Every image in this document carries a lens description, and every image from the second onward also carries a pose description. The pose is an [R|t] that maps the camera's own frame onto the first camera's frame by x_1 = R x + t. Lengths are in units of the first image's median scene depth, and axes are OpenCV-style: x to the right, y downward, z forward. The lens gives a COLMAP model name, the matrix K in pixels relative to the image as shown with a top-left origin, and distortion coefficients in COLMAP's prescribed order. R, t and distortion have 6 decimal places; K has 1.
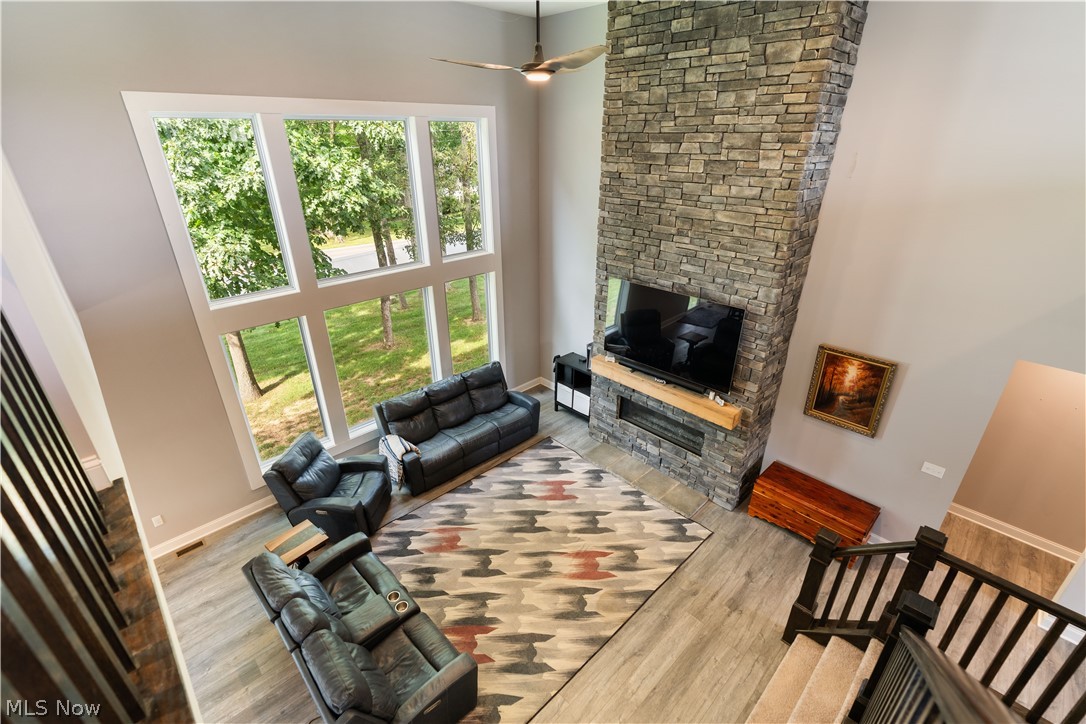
lens RADIAL K [[467.1, 0, 543.7], [0, 467.1, 400.2], [0, 0, 1]] dist [-0.002631, 0.000086]
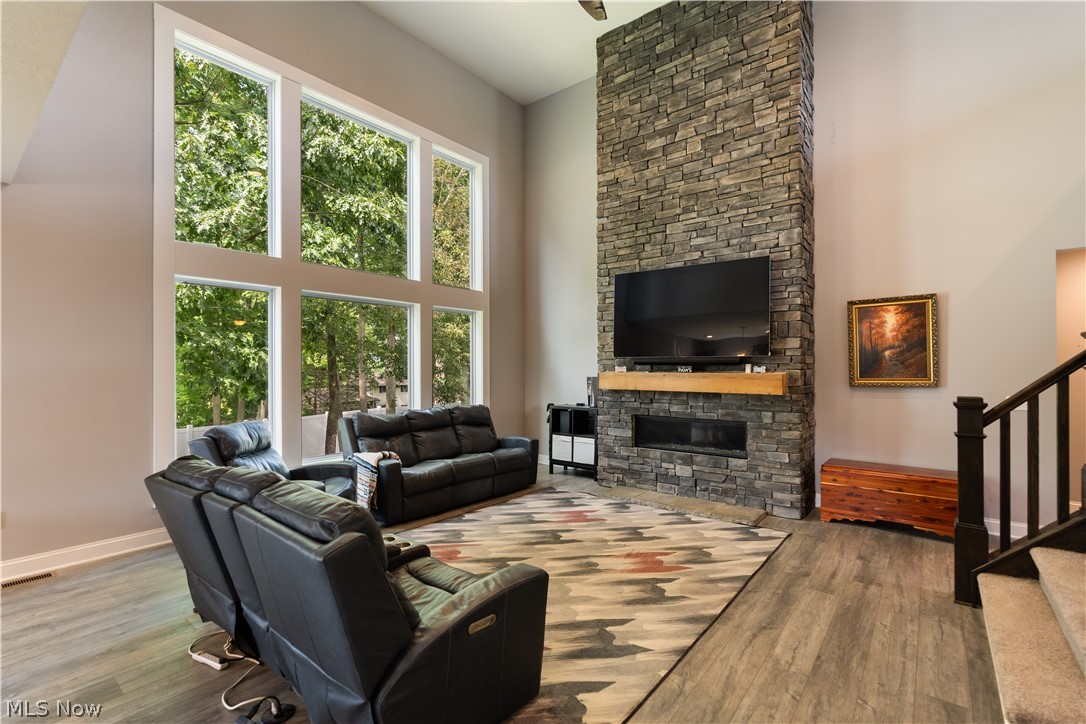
lens RADIAL K [[491.3, 0, 538.7], [0, 491.3, 402.0], [0, 0, 1]] dist [-0.003211, -0.000099]
pose [[0.992613, -0.013992, 0.120516, -0.161404], [0.064625, 0.901658, -0.427593, 0.455737], [-0.102682, 0.432223, 0.895902, 0.251484]]
